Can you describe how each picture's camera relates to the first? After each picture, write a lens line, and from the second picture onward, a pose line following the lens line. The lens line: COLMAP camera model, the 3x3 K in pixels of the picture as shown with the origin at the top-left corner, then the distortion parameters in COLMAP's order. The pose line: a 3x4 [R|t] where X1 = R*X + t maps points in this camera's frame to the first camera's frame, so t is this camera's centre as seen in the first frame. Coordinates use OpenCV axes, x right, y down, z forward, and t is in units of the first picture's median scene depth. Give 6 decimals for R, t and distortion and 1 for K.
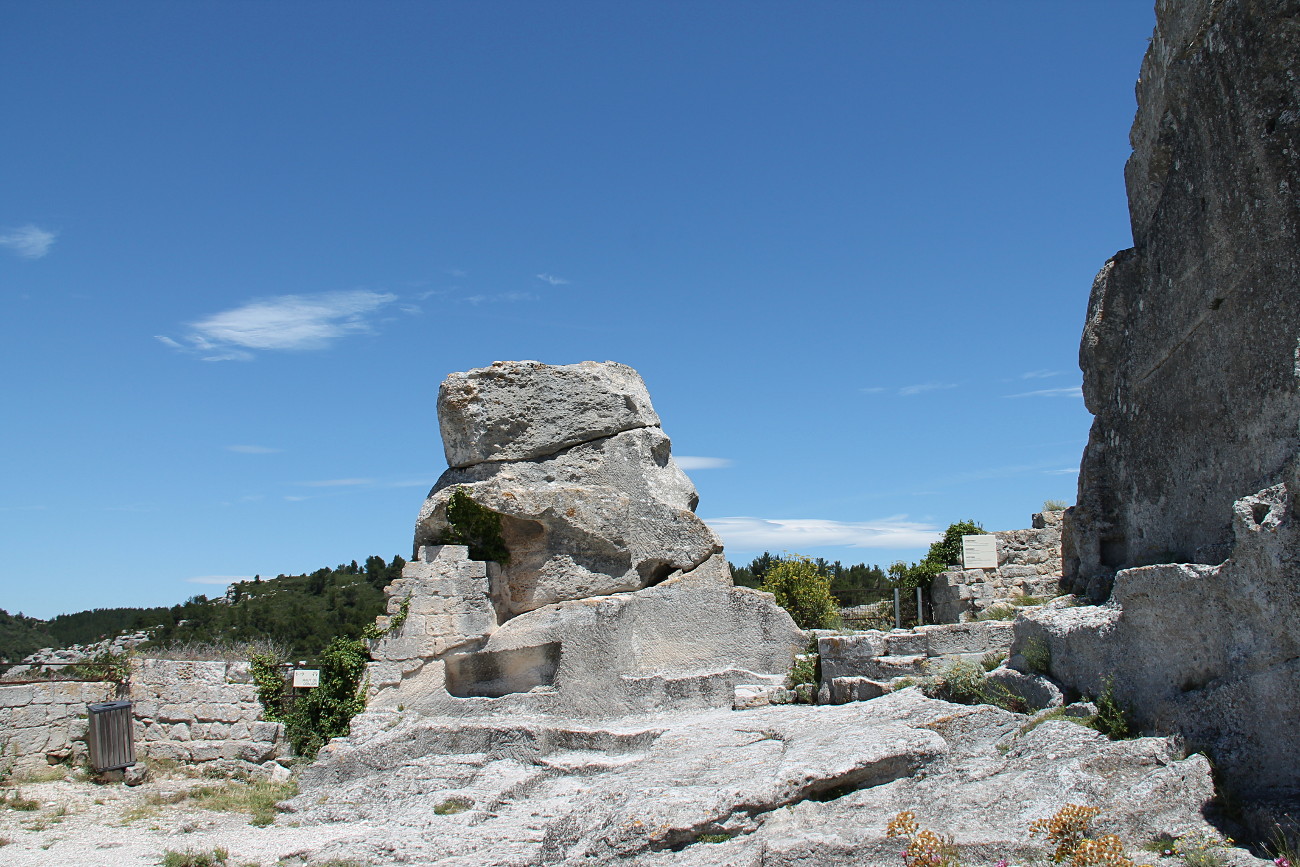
lens RADIAL K [[1103.3, 0, 656.3], [0, 1103.3, 412.3], [0, 0, 1]] dist [-0.191484, 0.166088]
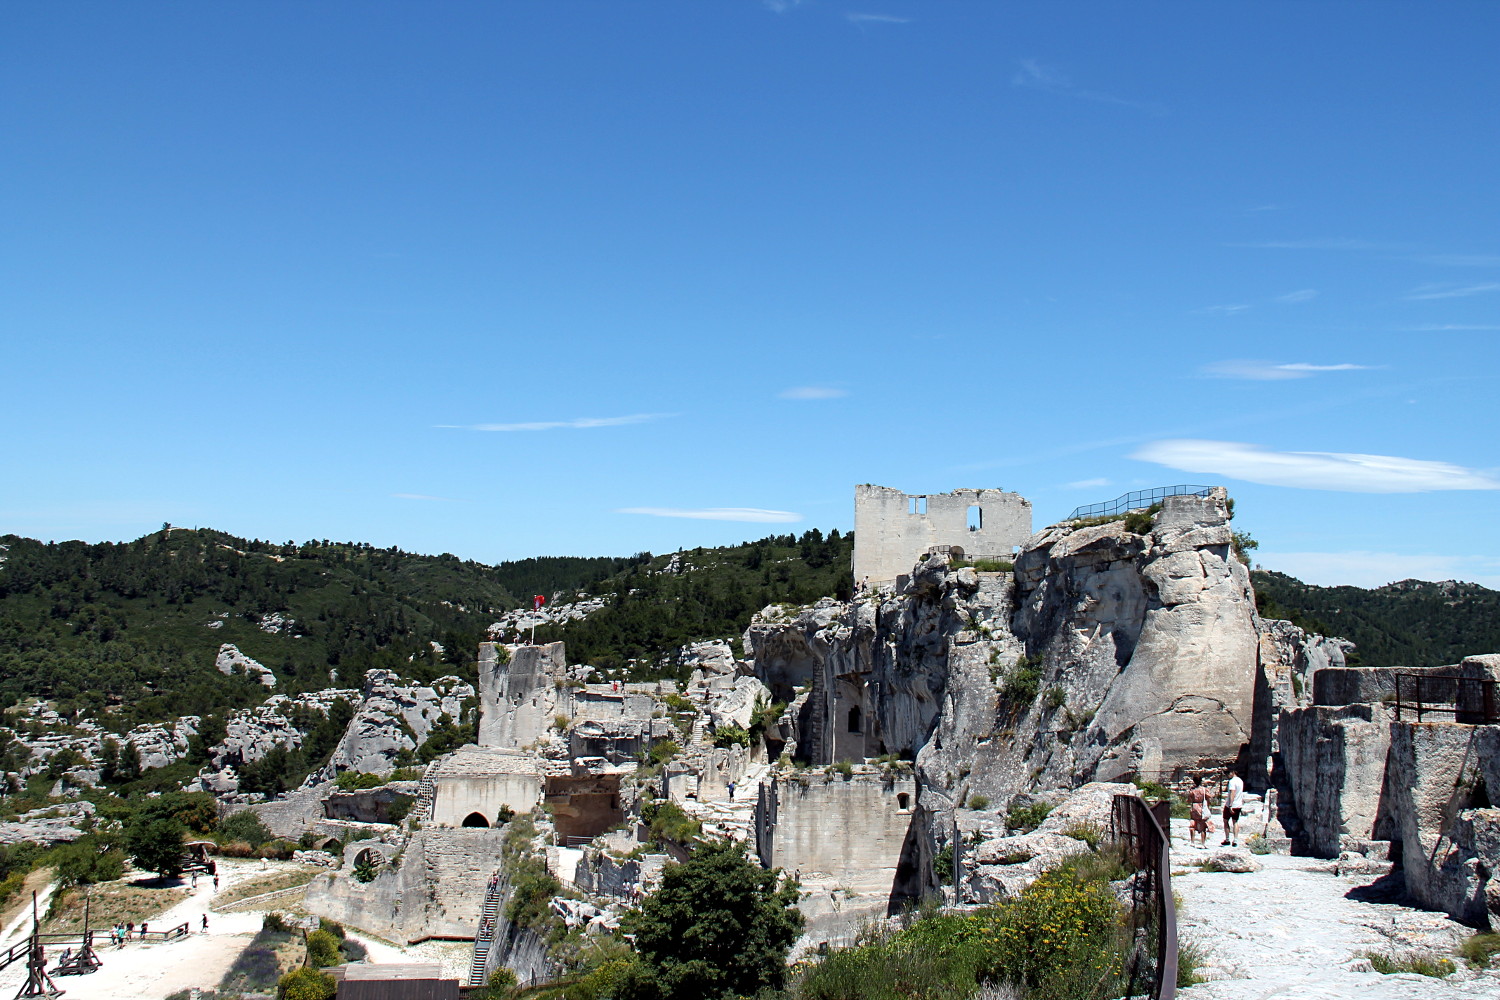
lens RADIAL K [[1408.1, 0, 750.0], [0, 1408.1, 500.0], [0, 0, 1]] dist [-0.172065, 0.279313]
pose [[0.947707, 0.040189, -0.316601, 0.123782], [0.003827, 0.990537, 0.137195, -0.092390], [0.319119, -0.131232, 0.938585, -0.307582]]
